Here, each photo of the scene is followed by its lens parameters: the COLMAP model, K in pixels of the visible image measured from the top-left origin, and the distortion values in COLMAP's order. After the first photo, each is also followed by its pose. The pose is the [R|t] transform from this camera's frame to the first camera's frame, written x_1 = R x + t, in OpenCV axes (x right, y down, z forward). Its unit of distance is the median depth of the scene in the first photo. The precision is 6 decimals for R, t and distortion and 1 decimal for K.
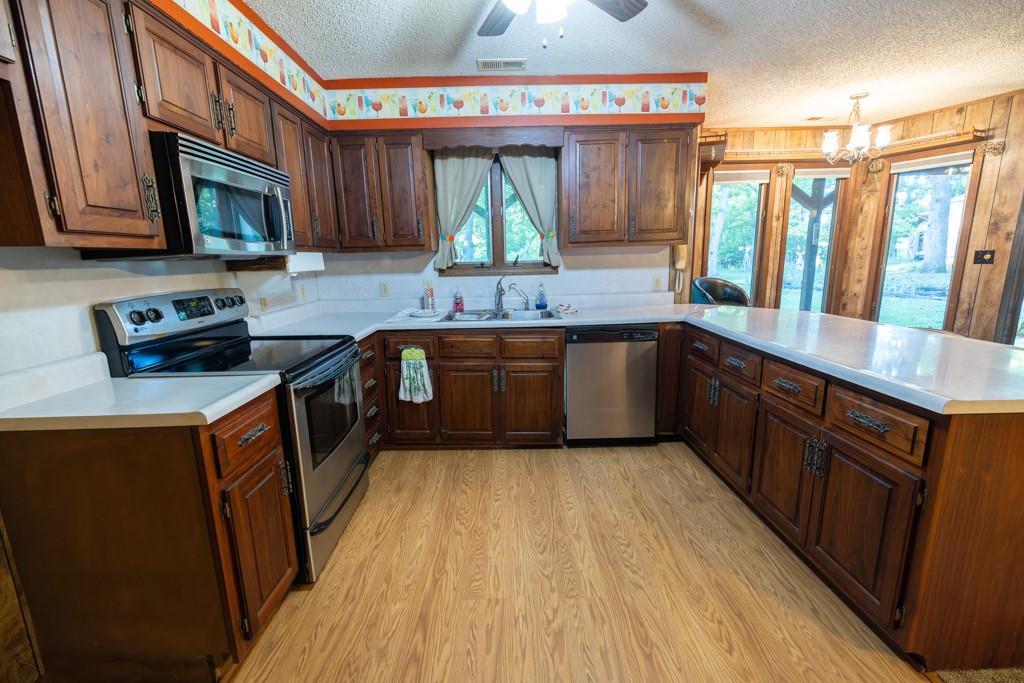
lens RADIAL K [[425.1, 0, 510.3], [0, 425.1, 340.1], [0, 0, 1]] dist [-0.000434, 0.000437]
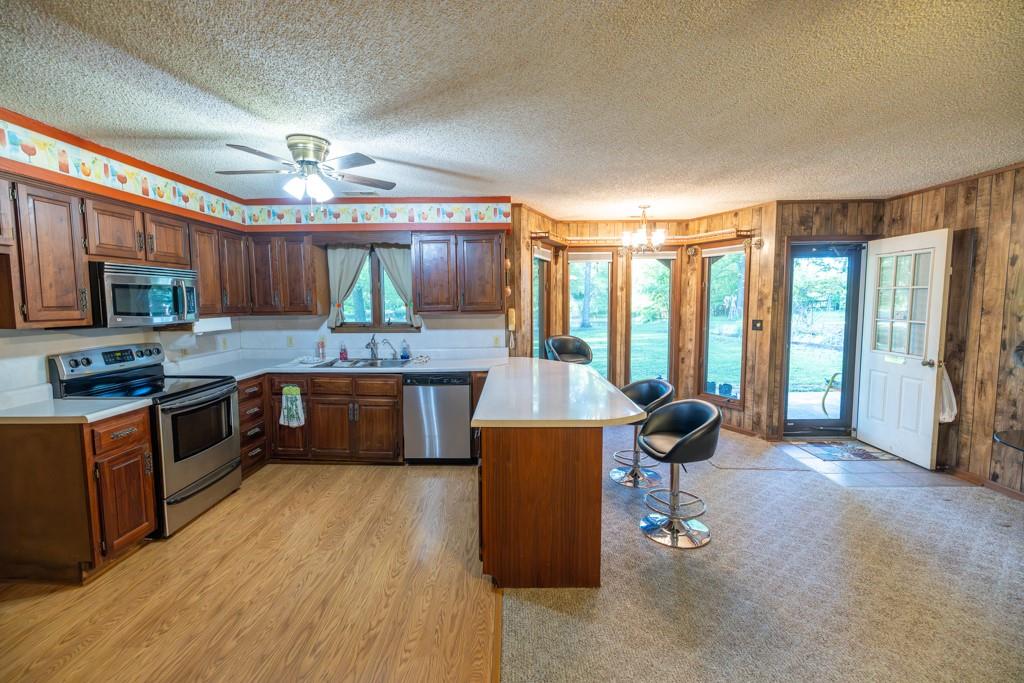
lens RADIAL K [[425.6, 0, 508.2], [0, 425.6, 335.2], [0, 0, 1]] dist [0.000519, -0.000017]
pose [[0.999423, 0.018925, -0.028215, 0.503764], [-0.021931, 0.993652, -0.110340, -0.008760], [0.025948, 0.110895, 0.993493, -0.365863]]
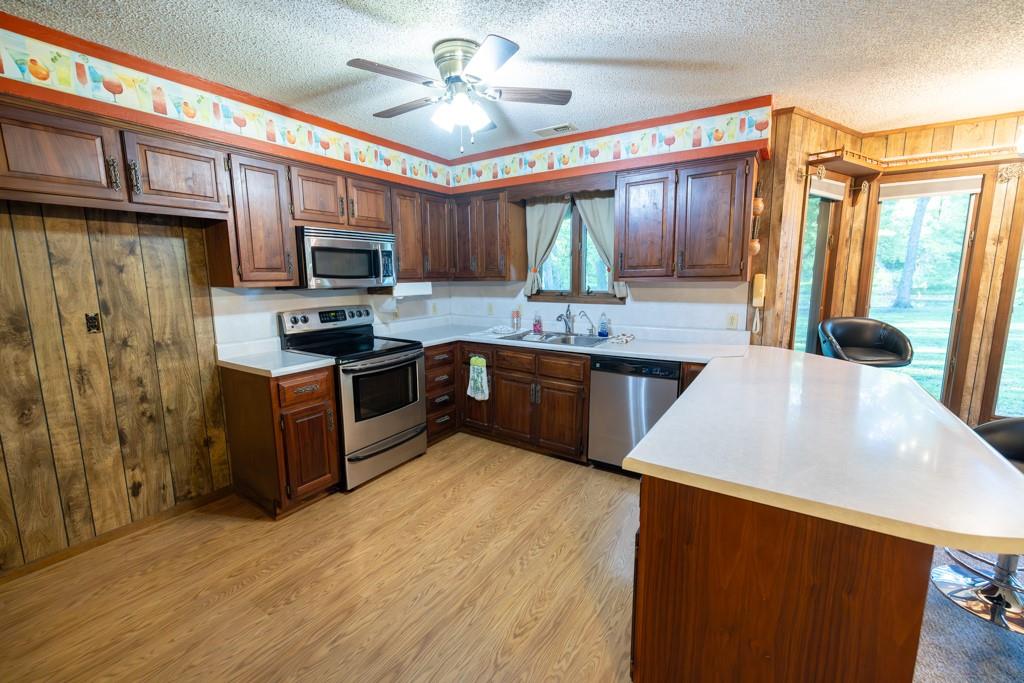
lens RADIAL K [[425.1, 0, 510.3], [0, 425.1, 340.1], [0, 0, 1]] dist [-0.000434, 0.000437]
pose [[0.828956, 0.100888, -0.550139, 0.552027], [-0.116746, 0.993142, 0.006216, -0.050690], [0.546994, 0.059074, 0.835050, -0.029015]]
